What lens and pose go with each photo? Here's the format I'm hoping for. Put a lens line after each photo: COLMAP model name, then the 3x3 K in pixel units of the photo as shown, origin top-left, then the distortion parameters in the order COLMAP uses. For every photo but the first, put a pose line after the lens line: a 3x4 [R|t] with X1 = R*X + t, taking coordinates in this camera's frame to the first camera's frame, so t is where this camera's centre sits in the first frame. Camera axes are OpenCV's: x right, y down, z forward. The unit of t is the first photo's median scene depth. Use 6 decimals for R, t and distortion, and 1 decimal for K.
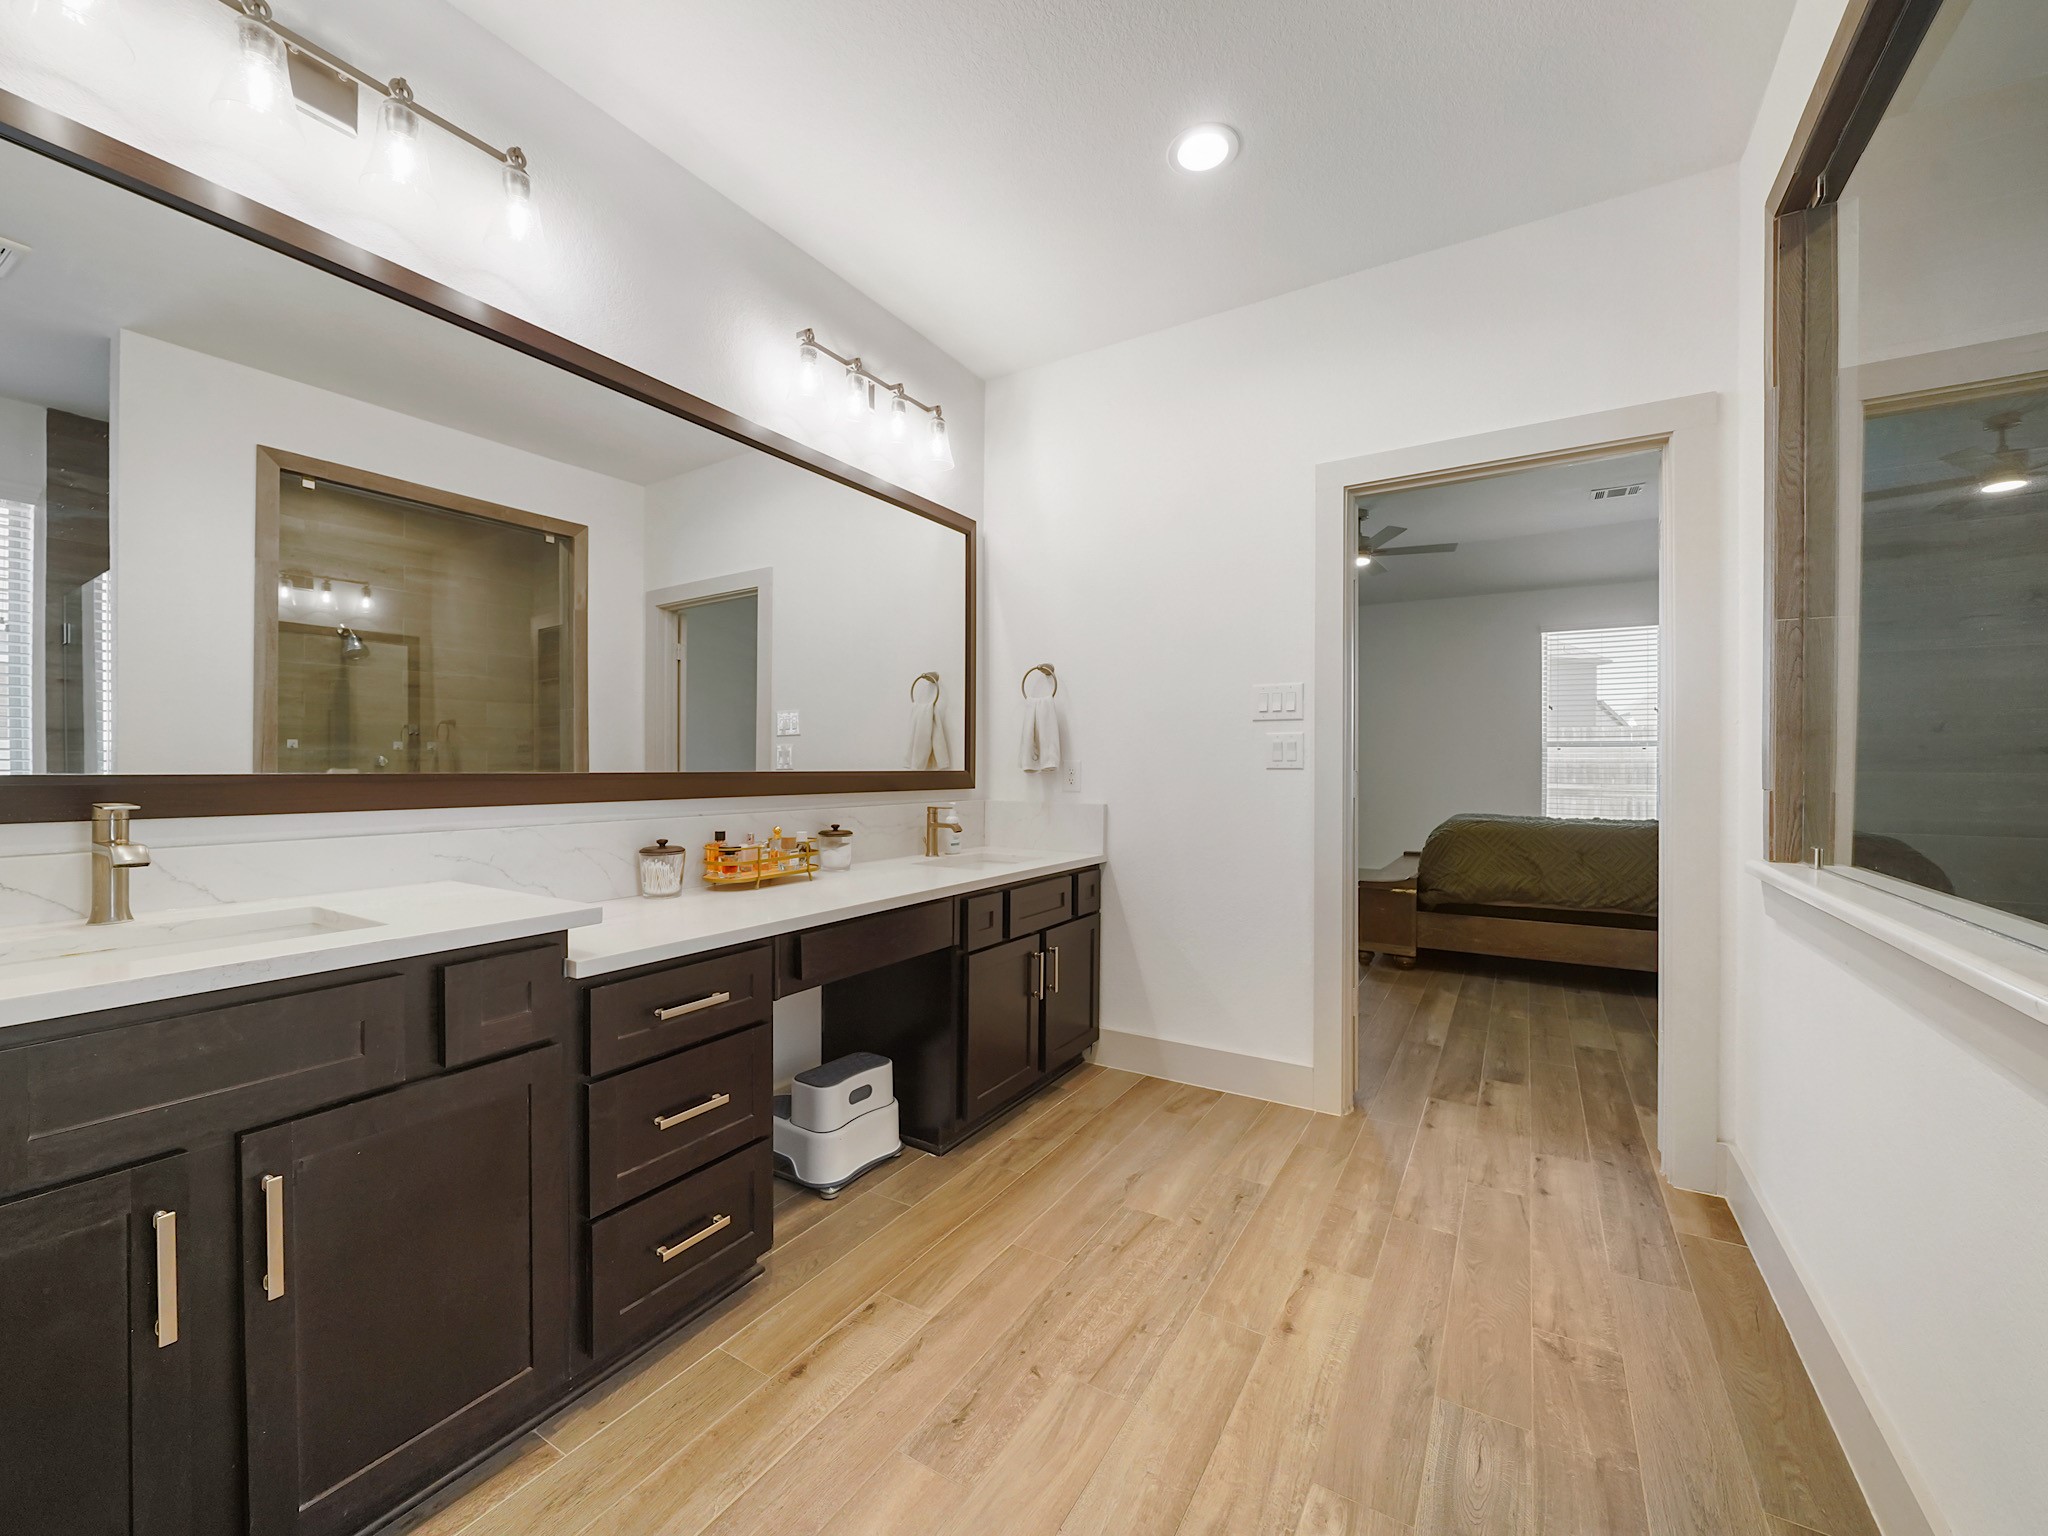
lens RADIAL K [[808.0, 0, 1024.0], [0, 808.0, 768.0], [0, 0, 1]] dist [-0.003330, -0.000275]
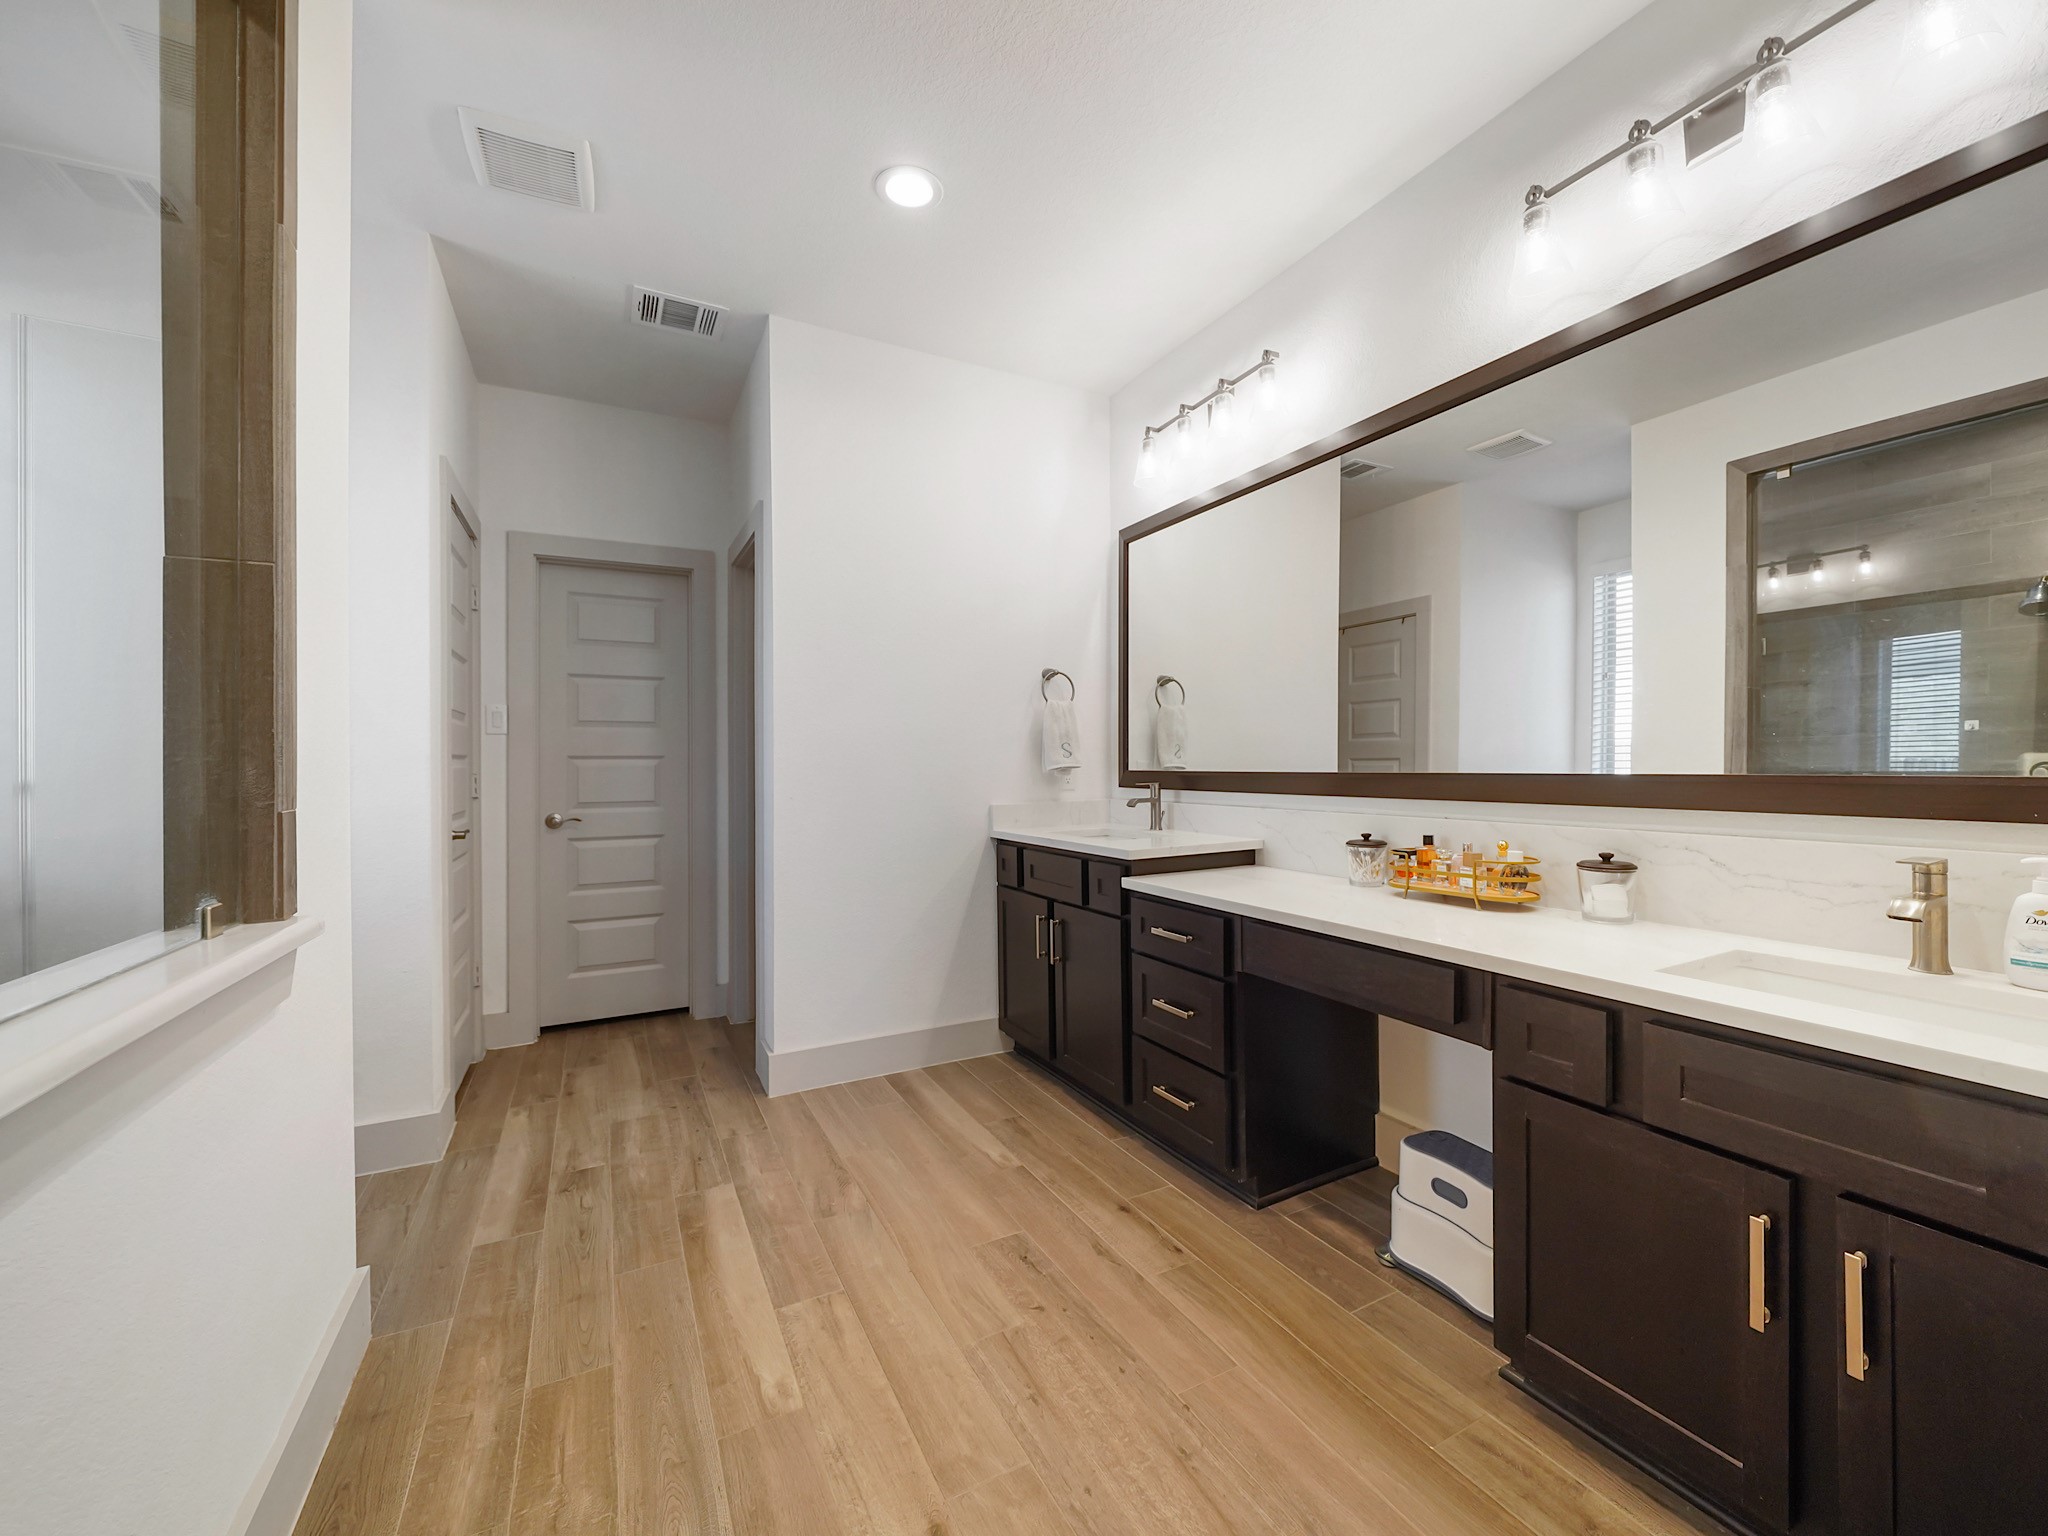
lens RADIAL K [[808.0, 0, 1024.0], [0, 808.0, 768.0], [0, 0, 1]] dist [-0.003330, -0.000275]
pose [[-0.503030, 0.008993, -0.864222, 0.937488], [0.006346, 0.999957, 0.006711, -0.011374], [0.864245, -0.002109, -0.503066, 1.469974]]
